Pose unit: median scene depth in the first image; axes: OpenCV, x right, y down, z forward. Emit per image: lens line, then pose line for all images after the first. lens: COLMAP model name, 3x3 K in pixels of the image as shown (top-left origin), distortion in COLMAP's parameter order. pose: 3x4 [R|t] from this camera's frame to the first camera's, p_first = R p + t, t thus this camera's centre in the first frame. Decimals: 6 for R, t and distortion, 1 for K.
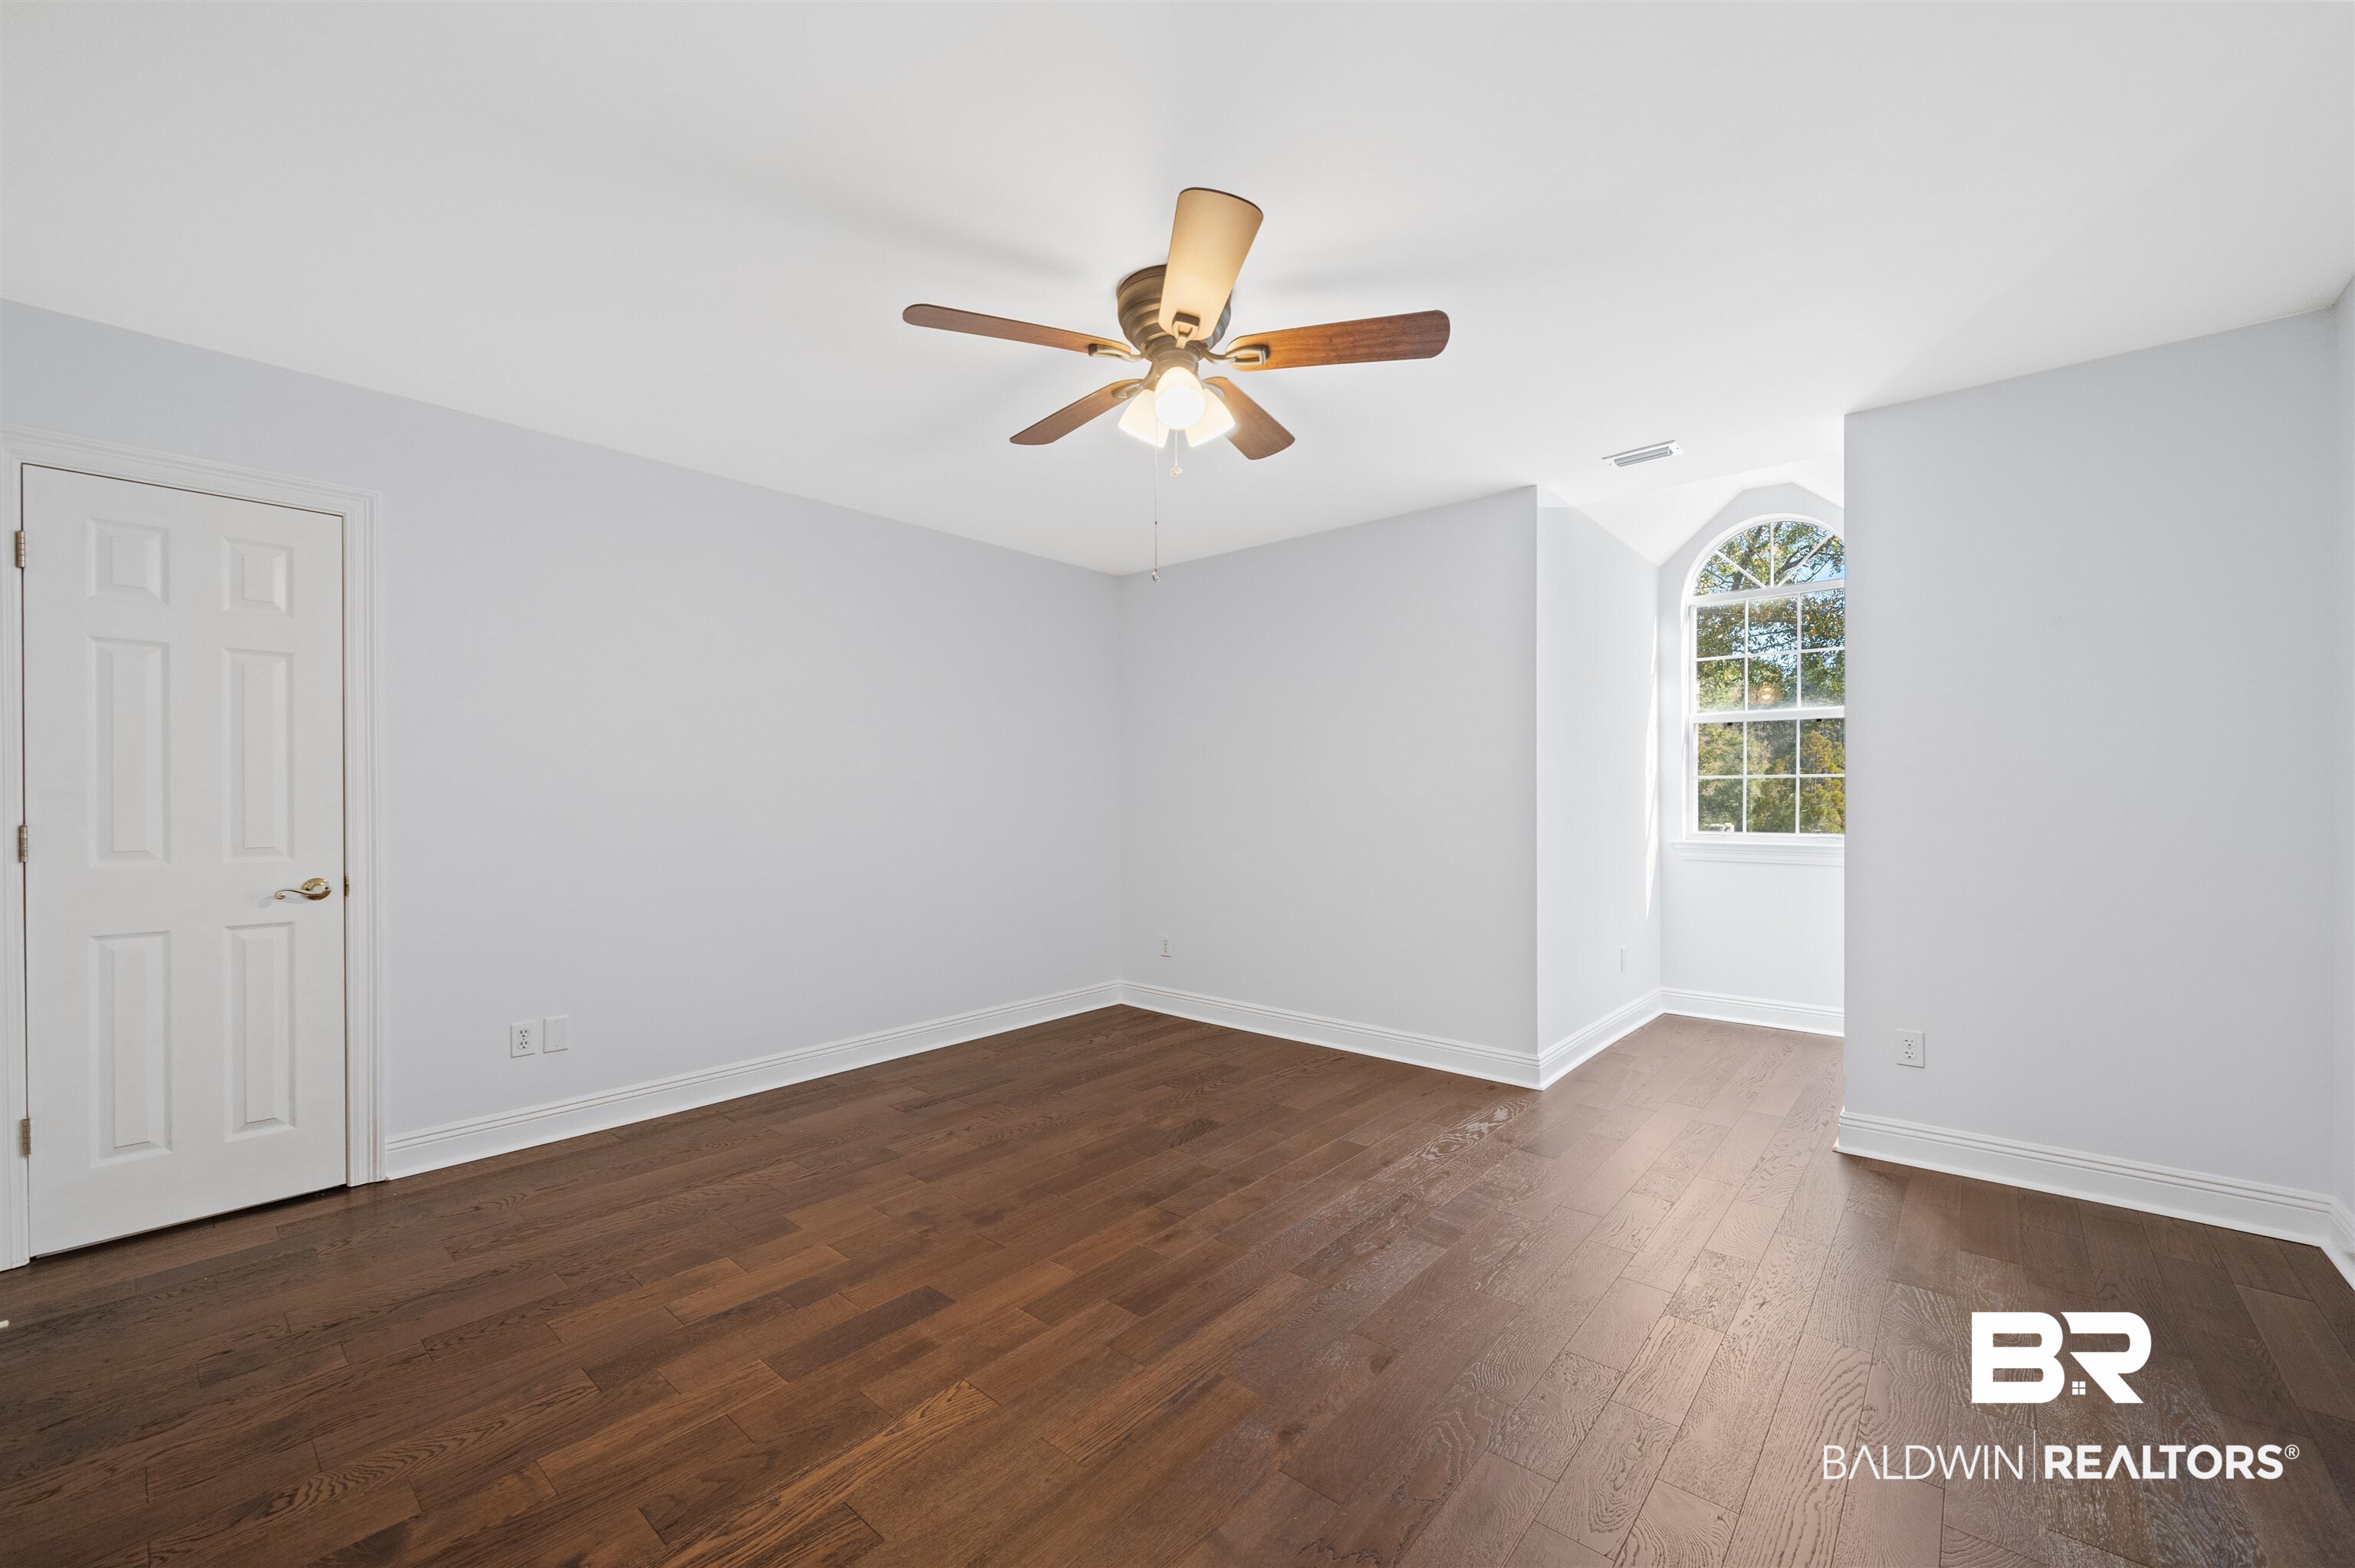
lens RADIAL K [[911.7, 0, 1185.6], [0, 911.7, 791.6], [0, 0, 1]] dist [0.000436, 0.000111]
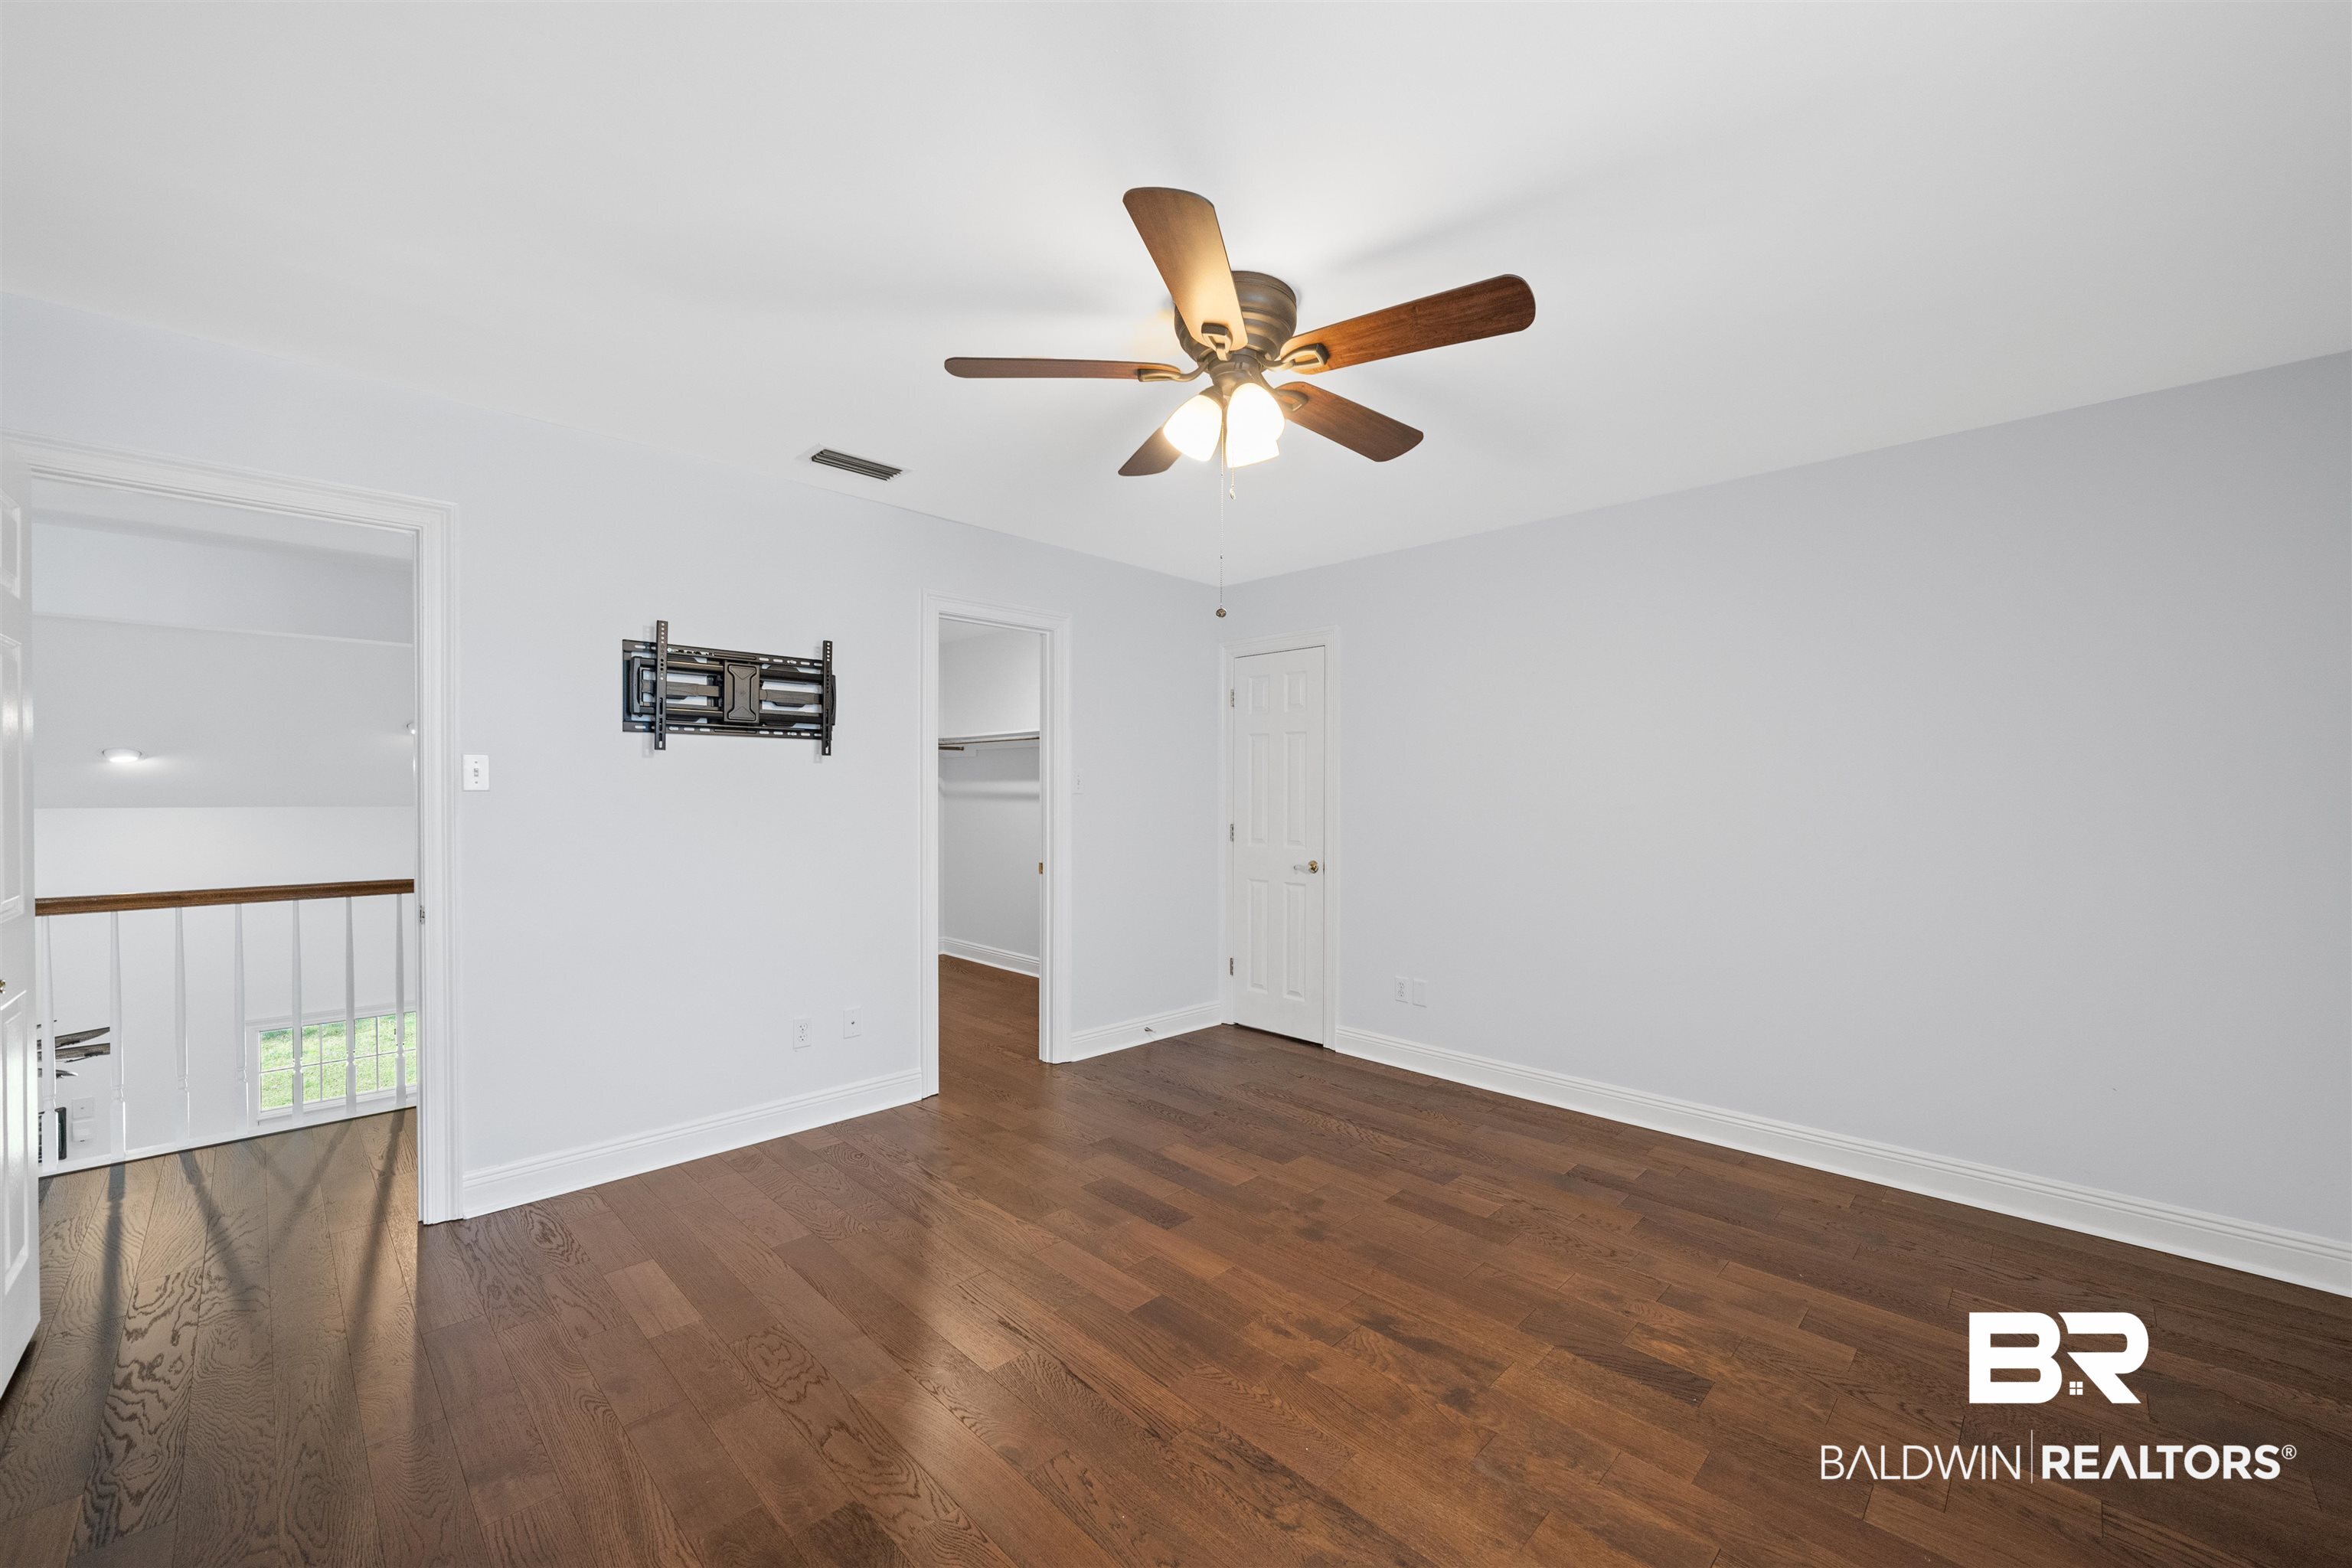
lens RADIAL K [[910.6, 0, 1183.9], [0, 910.6, 790.2], [0, 0, 1]] dist [0.000436, 0.000111]
pose [[-0.050667, -0.000942, -0.998715, 0.769739], [-0.000704, 0.999999, -0.000907, -0.035845], [0.998715, 0.000657, -0.050667, 0.832929]]
